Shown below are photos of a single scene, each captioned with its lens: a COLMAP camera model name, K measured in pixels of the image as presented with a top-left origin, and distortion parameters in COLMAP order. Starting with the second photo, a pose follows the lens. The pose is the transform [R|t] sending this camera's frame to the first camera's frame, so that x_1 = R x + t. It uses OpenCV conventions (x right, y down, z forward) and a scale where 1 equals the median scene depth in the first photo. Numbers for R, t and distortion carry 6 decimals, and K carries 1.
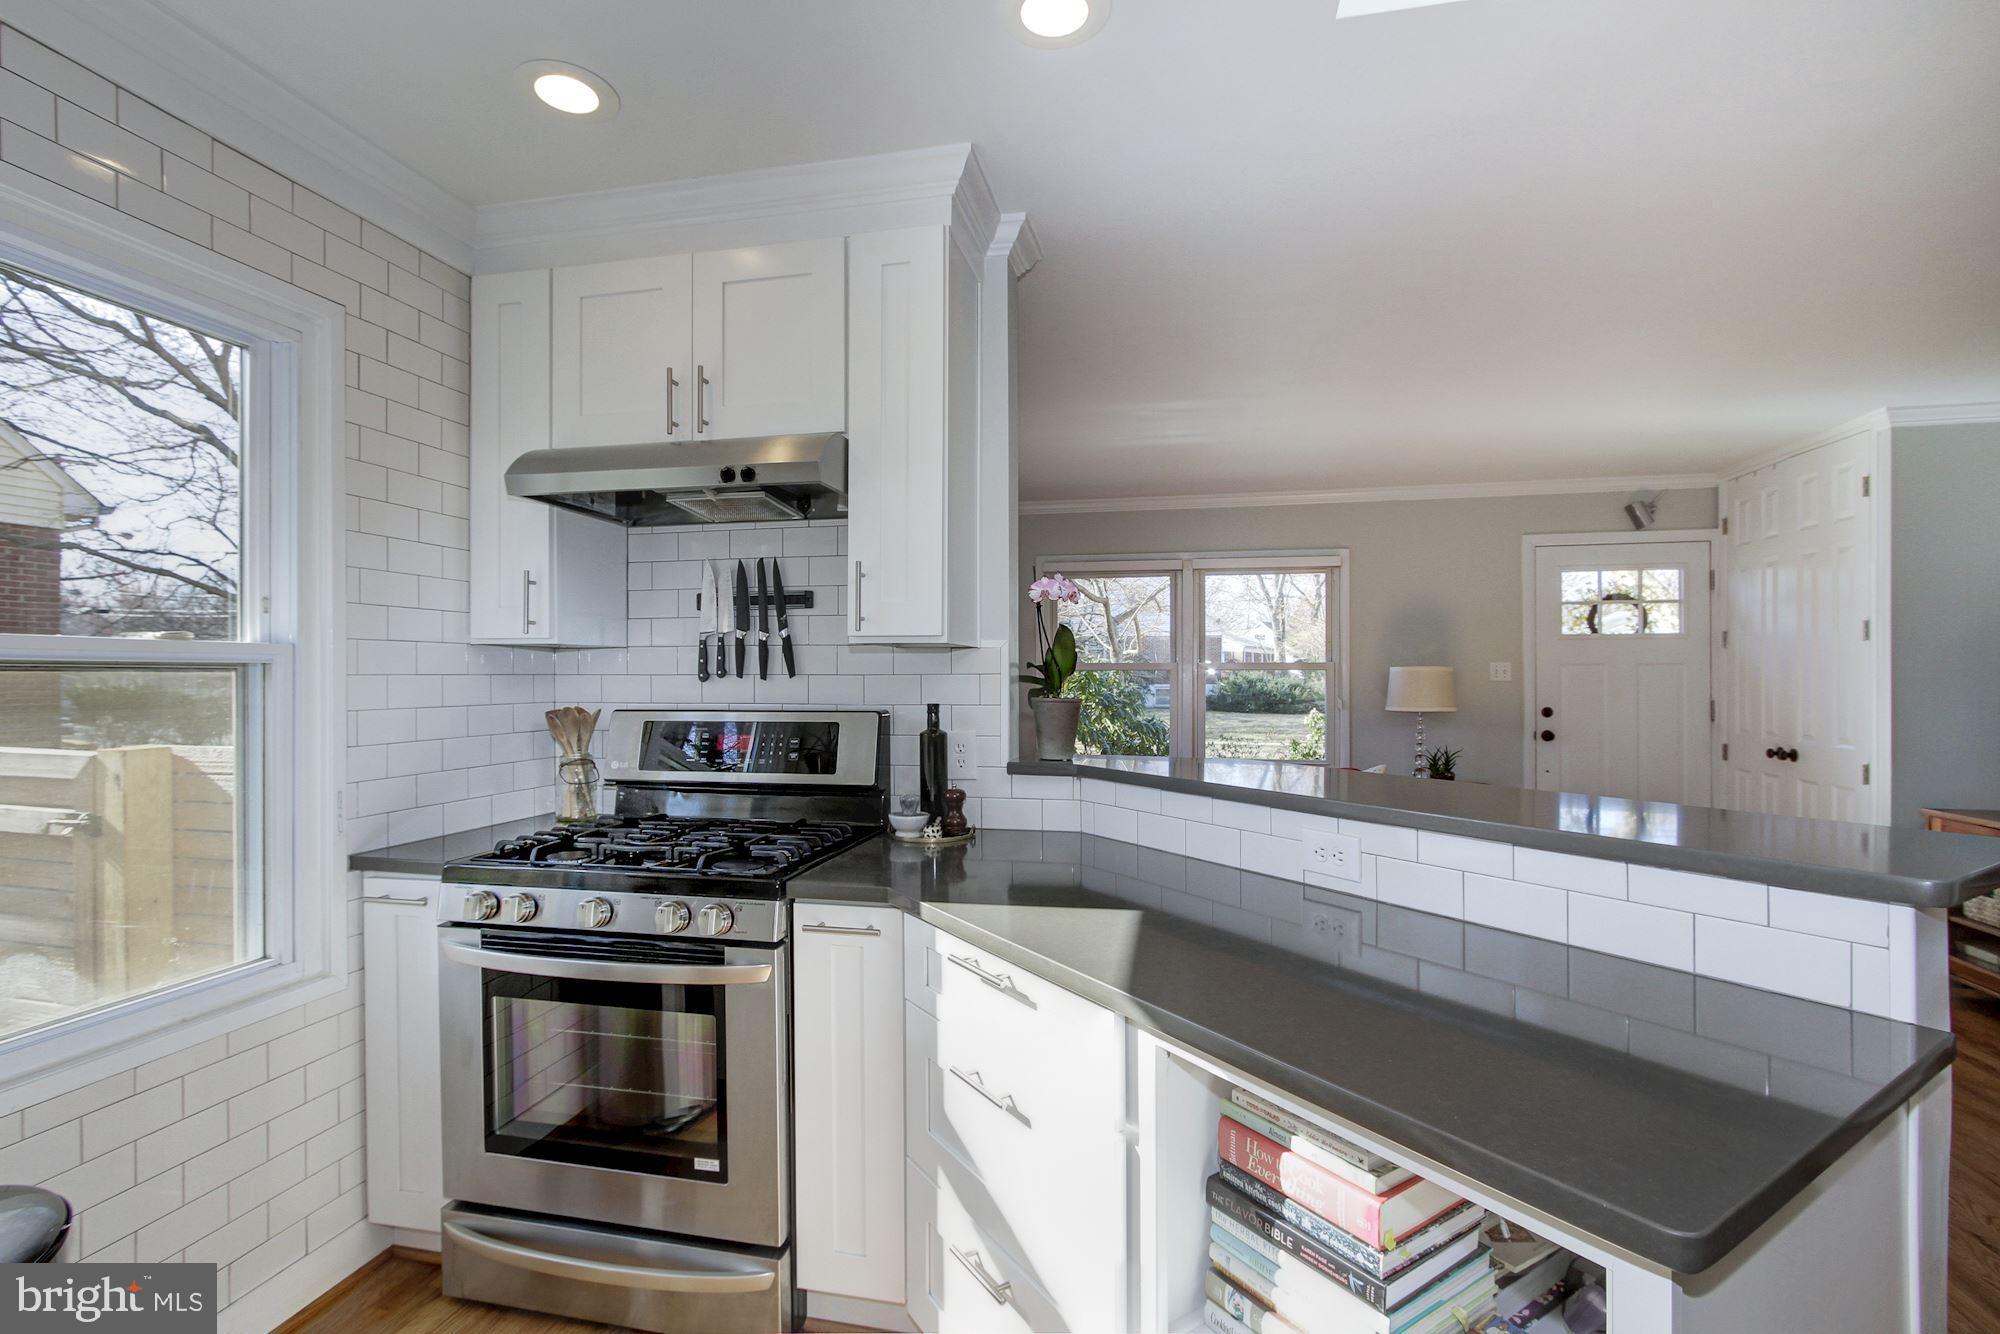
lens RADIAL K [[932.8, 0, 991.2], [0, 932.8, 677.6], [0, 0, 1]] dist [0.000503, 0.000671]
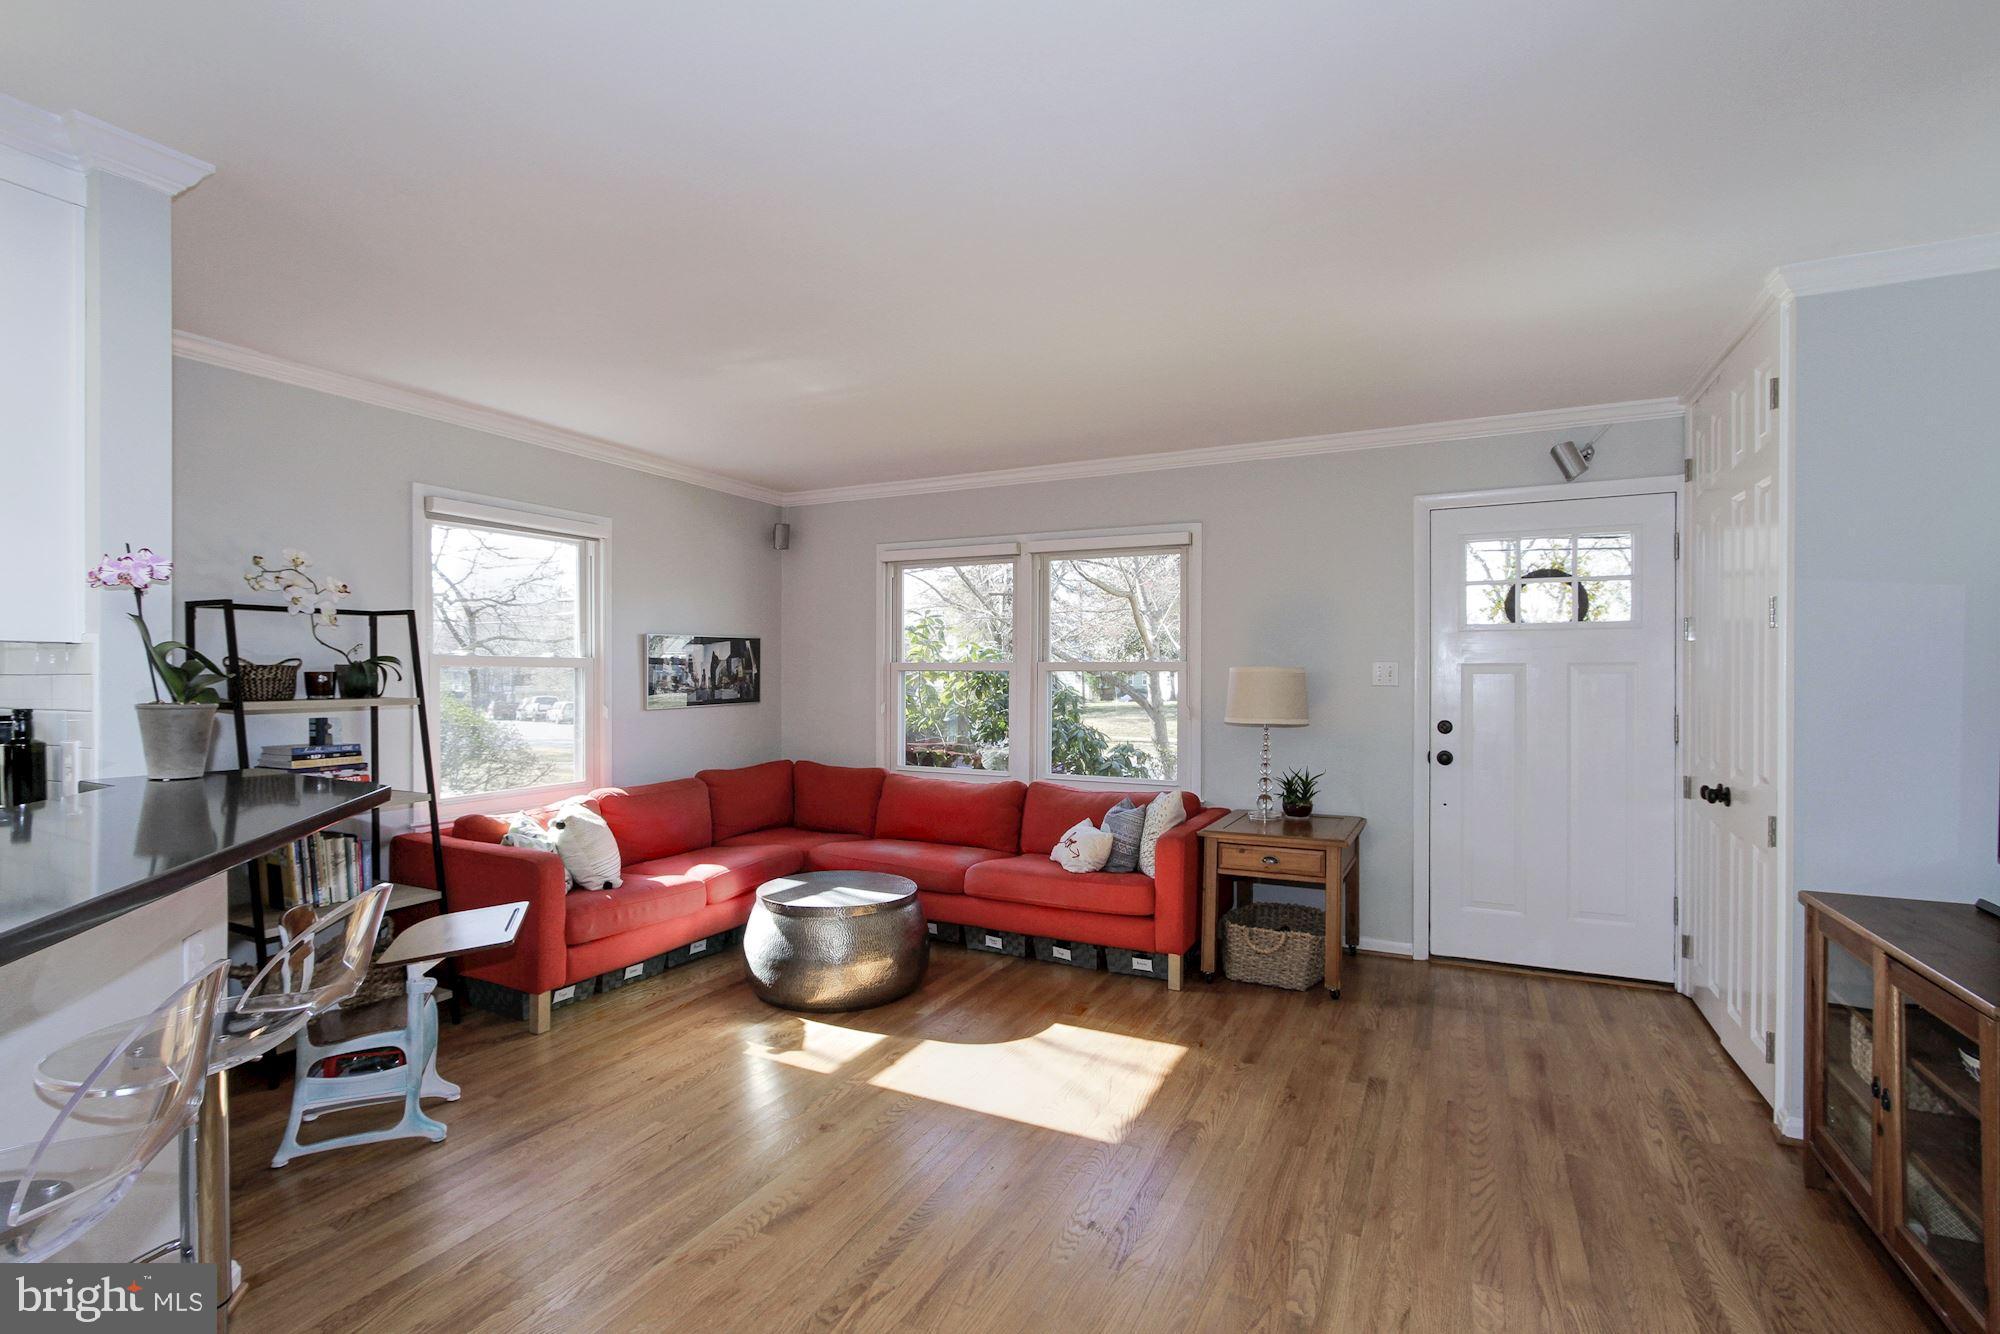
lens RADIAL K [[921.5, 0, 997.1], [0, 921.5, 679.5], [0, 0, 1]] dist [-0.007001, 0.000518]
pose [[0.967613, 0.003727, -0.252410, 1.001809], [-0.003516, 0.999993, 0.001290, -0.003142], [0.252413, -0.000361, 0.967619, 0.417808]]
